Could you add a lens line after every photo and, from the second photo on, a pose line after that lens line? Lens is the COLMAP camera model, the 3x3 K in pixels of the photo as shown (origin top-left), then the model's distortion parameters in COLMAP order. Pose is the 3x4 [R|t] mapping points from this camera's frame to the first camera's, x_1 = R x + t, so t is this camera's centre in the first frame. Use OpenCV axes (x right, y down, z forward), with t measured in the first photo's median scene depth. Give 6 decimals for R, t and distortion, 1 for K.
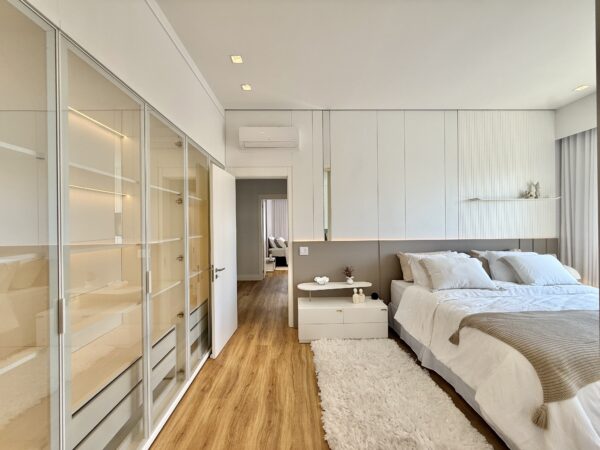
lens RADIAL K [[239.6, 0, 300.0], [0, 239.6, 225.0], [0, 0, 1]] dist [0.001419, 0.000343]
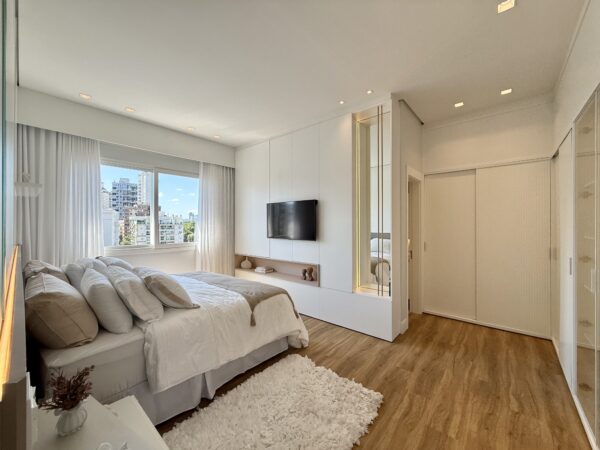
lens RADIAL K [[239.6, 0, 300.0], [0, 239.6, 225.0], [0, 0, 1]] dist [0.001419, 0.000343]
pose [[-0.740677, 0.013582, 0.671723, -0.230681], [0.008985, 0.999906, -0.010309, 0.008701], [-0.671801, -0.001600, -0.740730, 1.225243]]
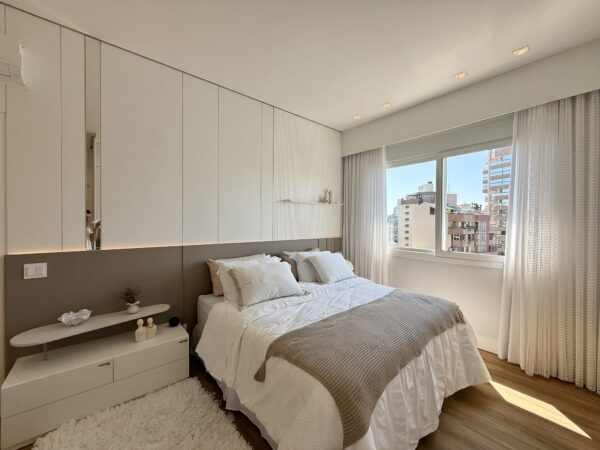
lens RADIAL K [[239.6, 0, 300.0], [0, 239.6, 225.0], [0, 0, 1]] dist [0.001419, 0.000343]
pose [[0.778685, 0.009490, 0.627344, 0.177465], [-0.016576, 0.999848, 0.005449, -0.013269], [-0.627197, -0.014642, 0.778723, 0.225296]]
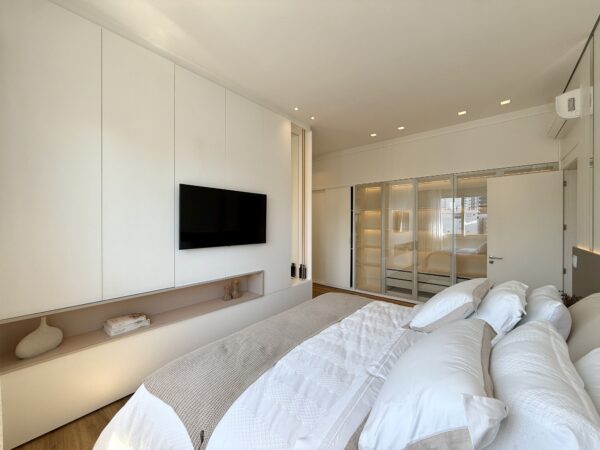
lens RADIAL K [[239.6, 0, 300.0], [0, 239.6, 225.0], [0, 0, 1]] dist [0.001419, 0.000343]
pose [[-0.664240, 0.014108, -0.747386, 1.339002], [0.008052, 0.999899, 0.011718, -0.015116], [0.747476, 0.001766, -0.664287, 1.055347]]
